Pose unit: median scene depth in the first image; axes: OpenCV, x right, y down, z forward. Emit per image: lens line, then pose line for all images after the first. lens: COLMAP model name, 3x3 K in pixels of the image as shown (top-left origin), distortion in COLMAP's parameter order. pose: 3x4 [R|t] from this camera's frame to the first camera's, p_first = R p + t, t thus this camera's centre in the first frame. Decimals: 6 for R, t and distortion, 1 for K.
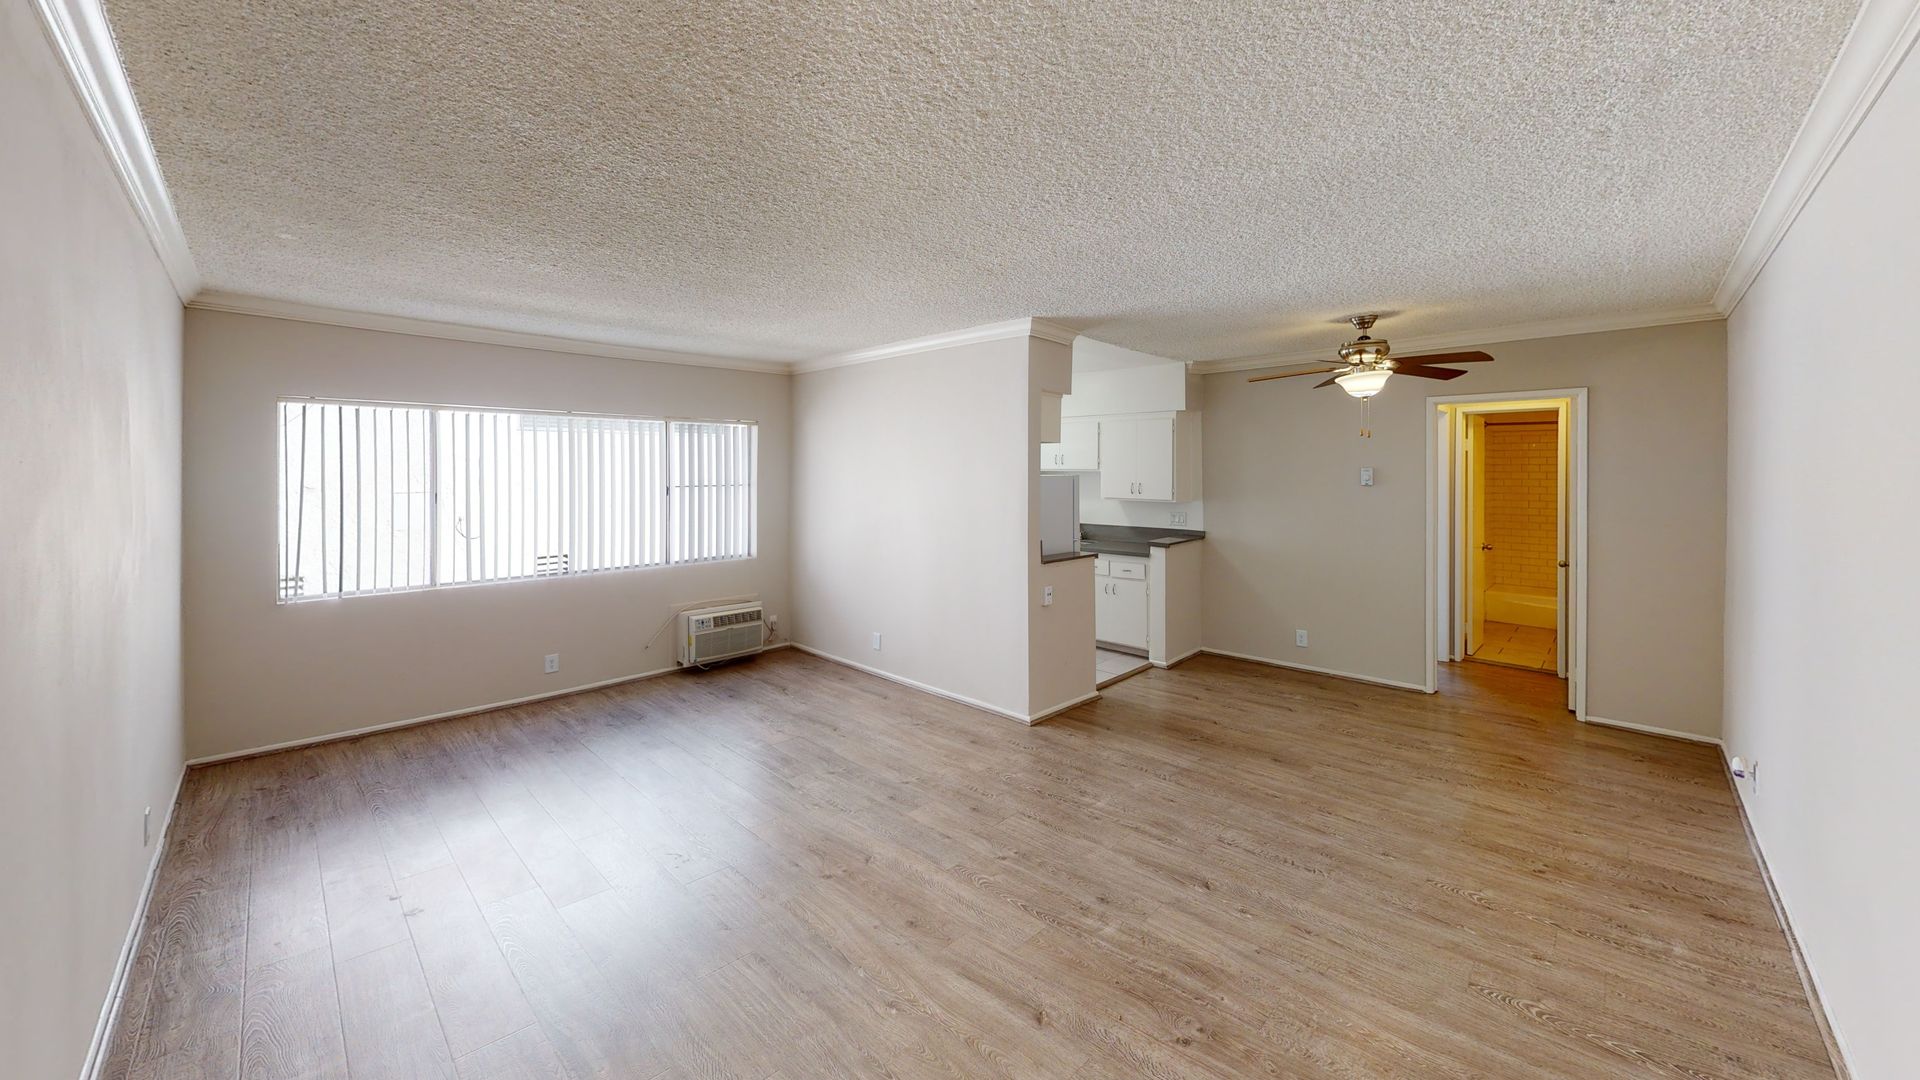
lens RADIAL K [[670.7, 0, 957.4], [0, 670.7, 490.9], [0, 0, 1]] dist [0.000245, 0.000083]
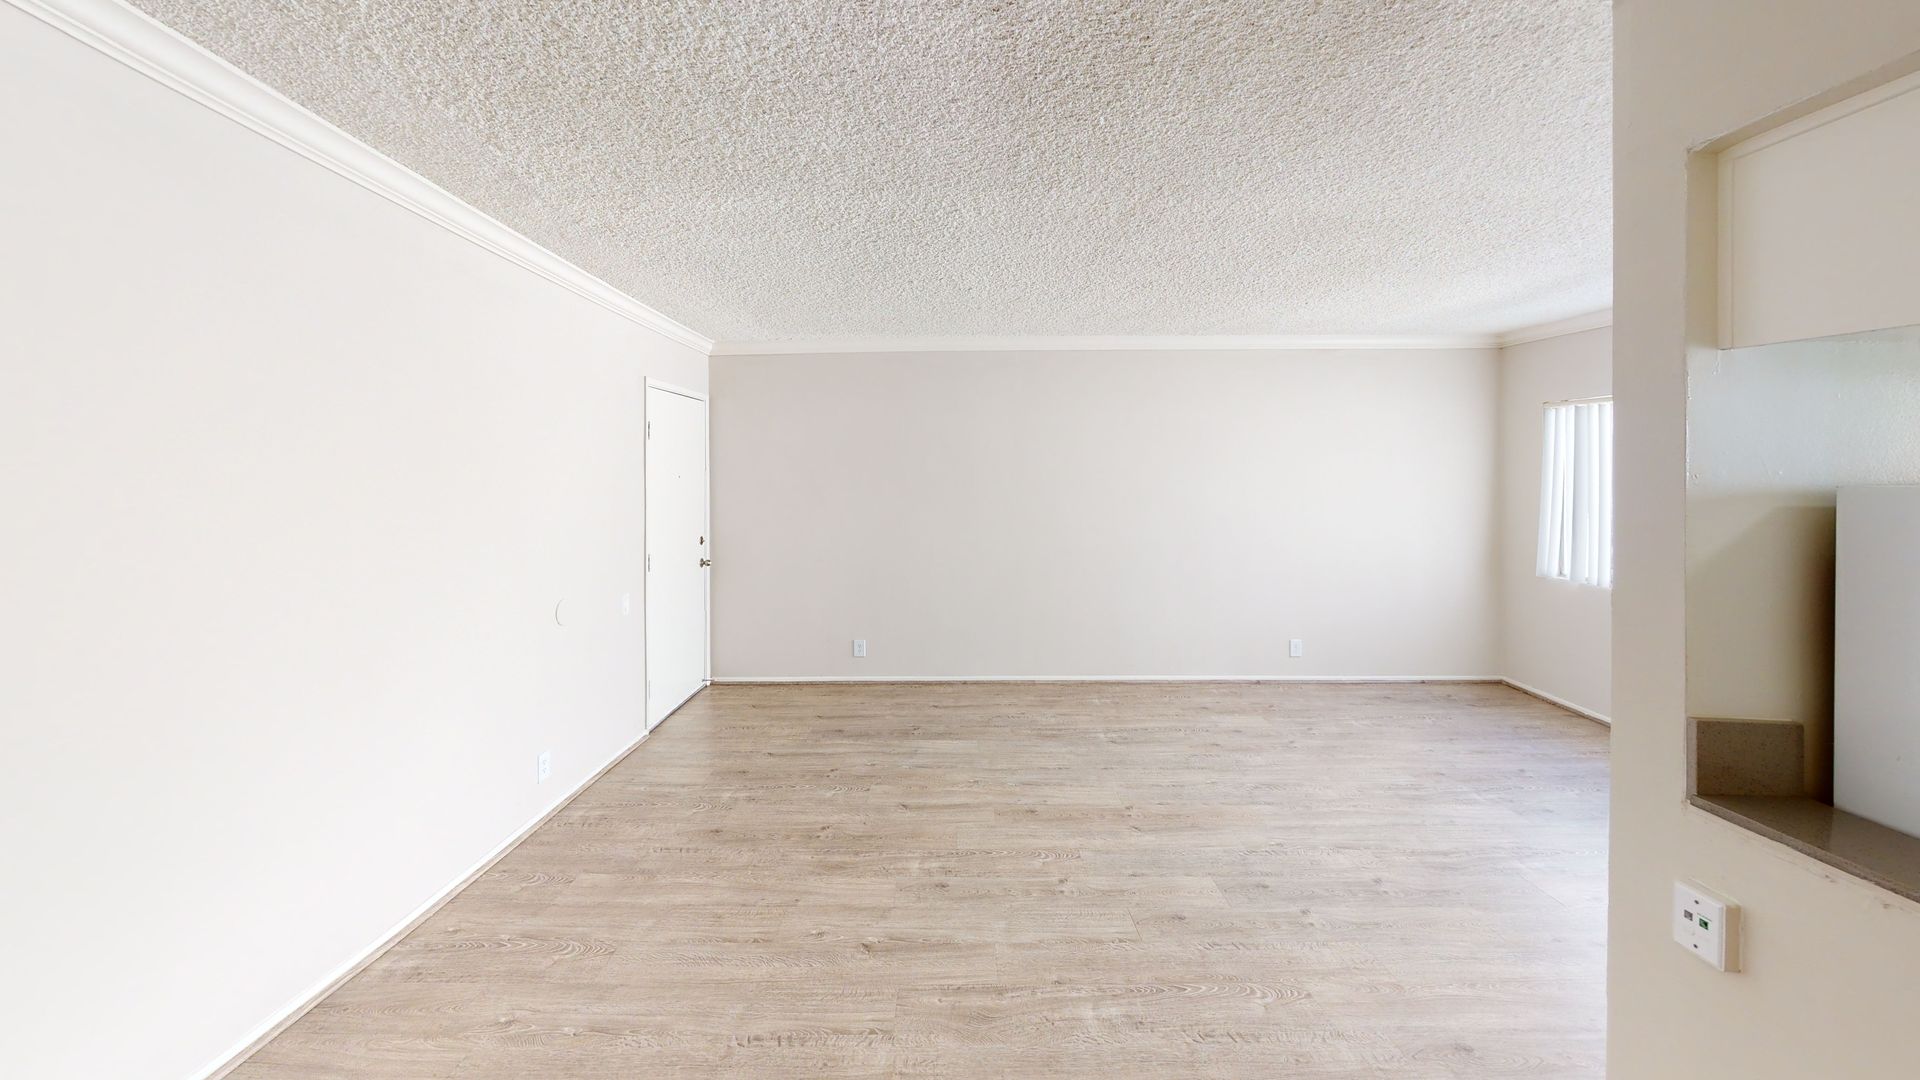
lens RADIAL K [[670.7, 0, 957.4], [0, 670.7, 490.9], [0, 0, 1]] dist [0.000245, 0.000083]
pose [[-0.701927, 0.008518, -0.712198, 0.979285], [0.000827, 0.999938, 0.011144, 0.000488], [0.712248, 0.007233, -0.701891, 1.837969]]
